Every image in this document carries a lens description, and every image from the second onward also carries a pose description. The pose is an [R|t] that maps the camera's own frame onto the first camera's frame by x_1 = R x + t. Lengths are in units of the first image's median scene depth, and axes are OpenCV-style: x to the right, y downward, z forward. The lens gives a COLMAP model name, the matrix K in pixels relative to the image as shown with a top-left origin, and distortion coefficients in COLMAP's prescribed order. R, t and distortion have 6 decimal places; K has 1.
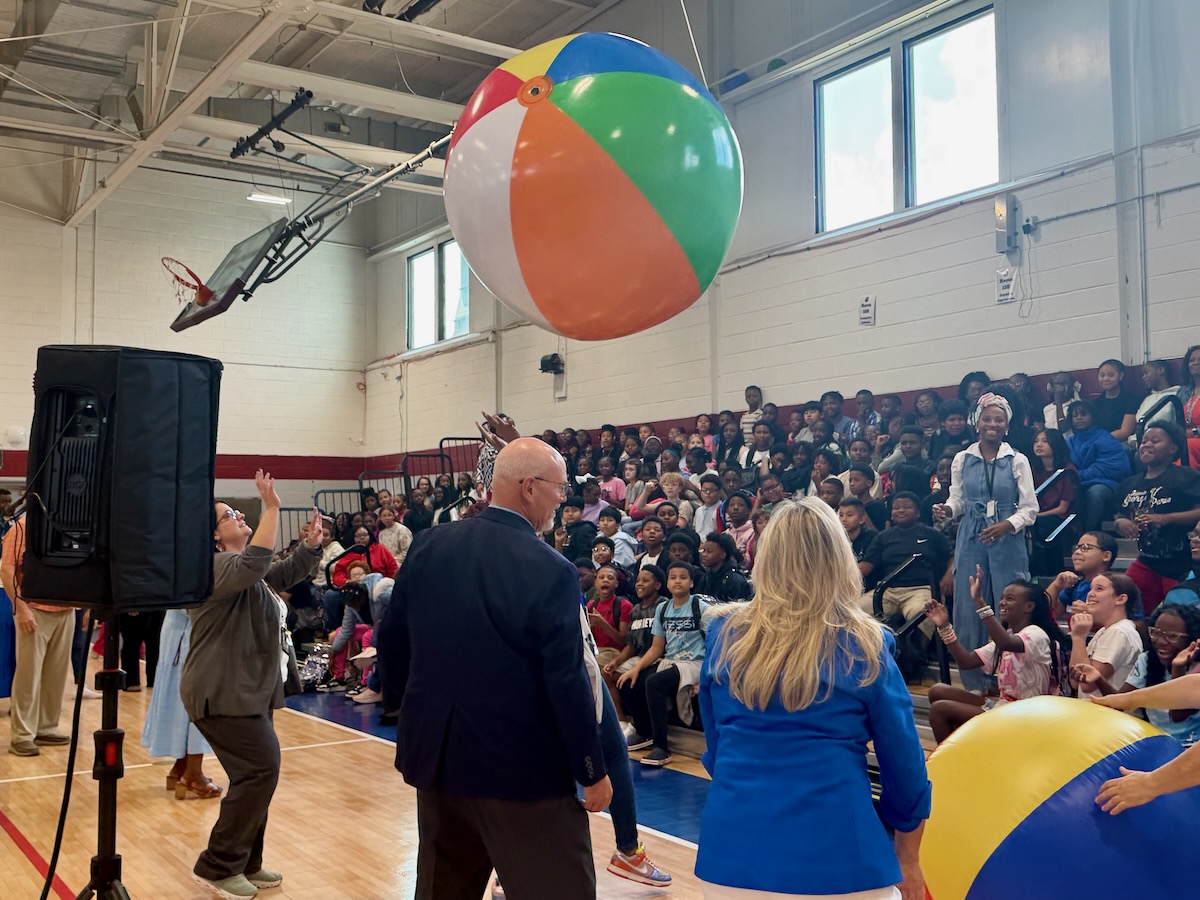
lens RADIAL K [[1253.7, 0, 600.0], [0, 1253.7, 450.0], [0, 0, 1]] dist [0.164848, -0.371898]
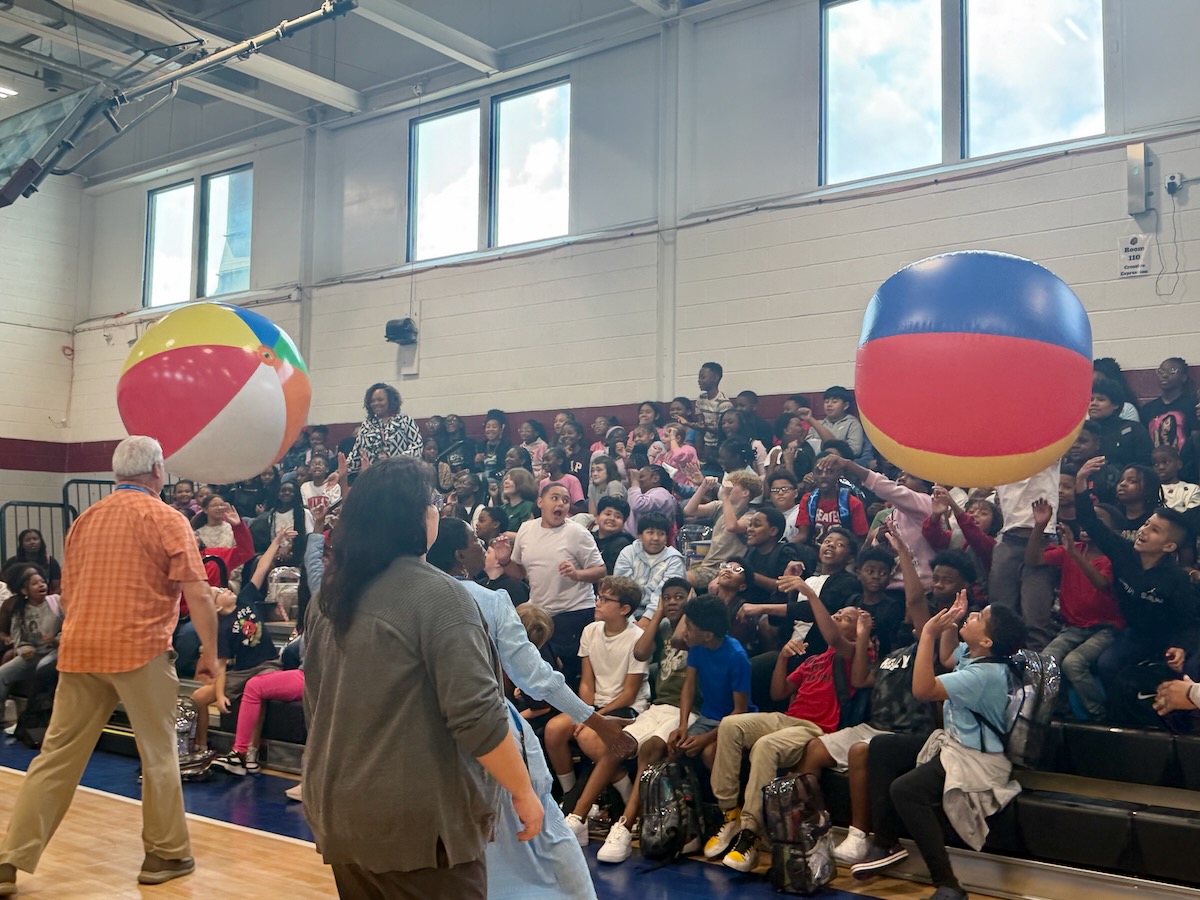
lens RADIAL K [[1213.5, 0, 600.0], [0, 1213.5, 450.0], [0, 0, 1]] dist [0.192578, -0.453588]
pose [[0.945597, 0.047752, 0.321818, -0.177287], [-0.042955, 0.998835, -0.021994, 0.019025], [-0.322493, 0.006973, 0.946546, 0.251000]]
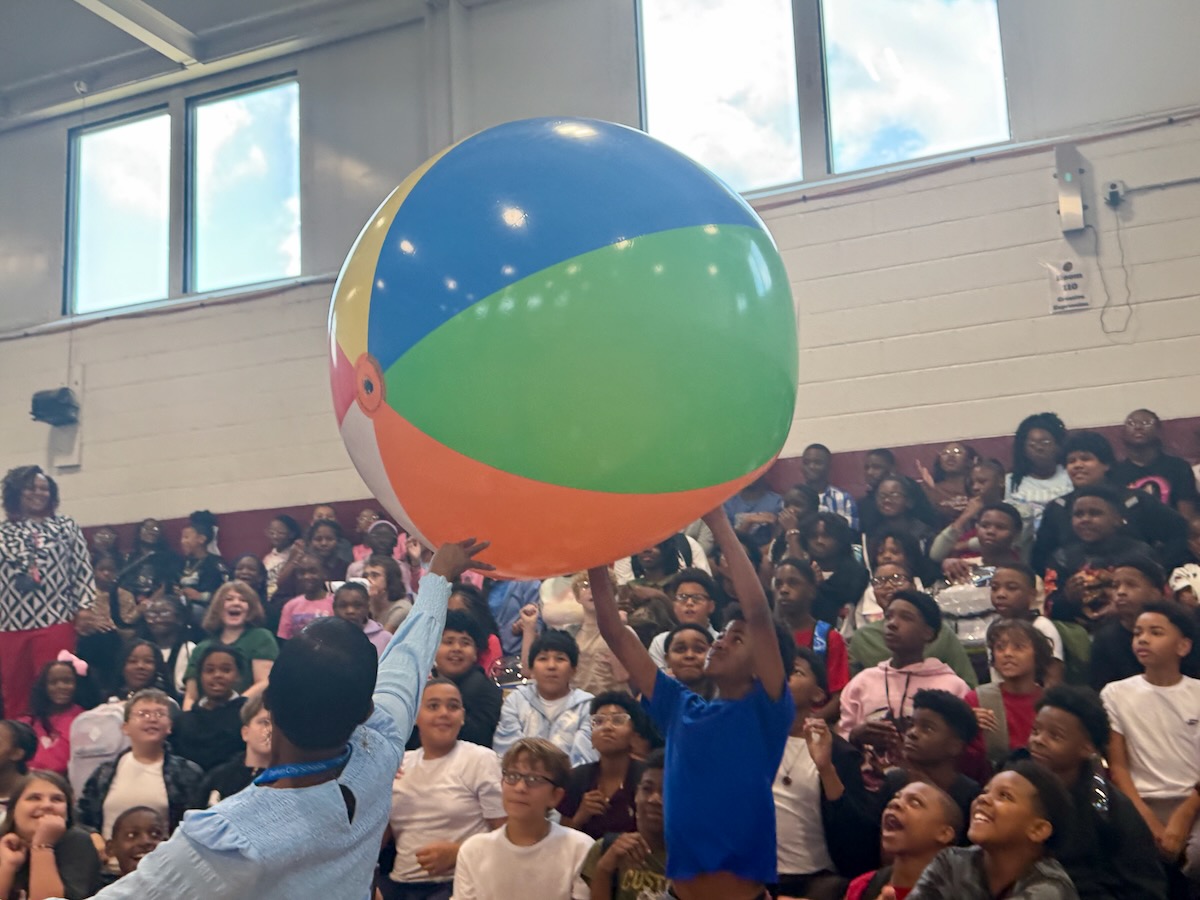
lens RADIAL K [[1253.7, 0, 600.0], [0, 1253.7, 450.0], [0, 0, 1]] dist [0.164848, -0.371898]
pose [[0.835588, 0.066308, 0.545340, -0.157362], [-0.000239, 0.992733, -0.120340, 0.021909], [-0.549356, 0.100424, 0.829532, 0.421100]]
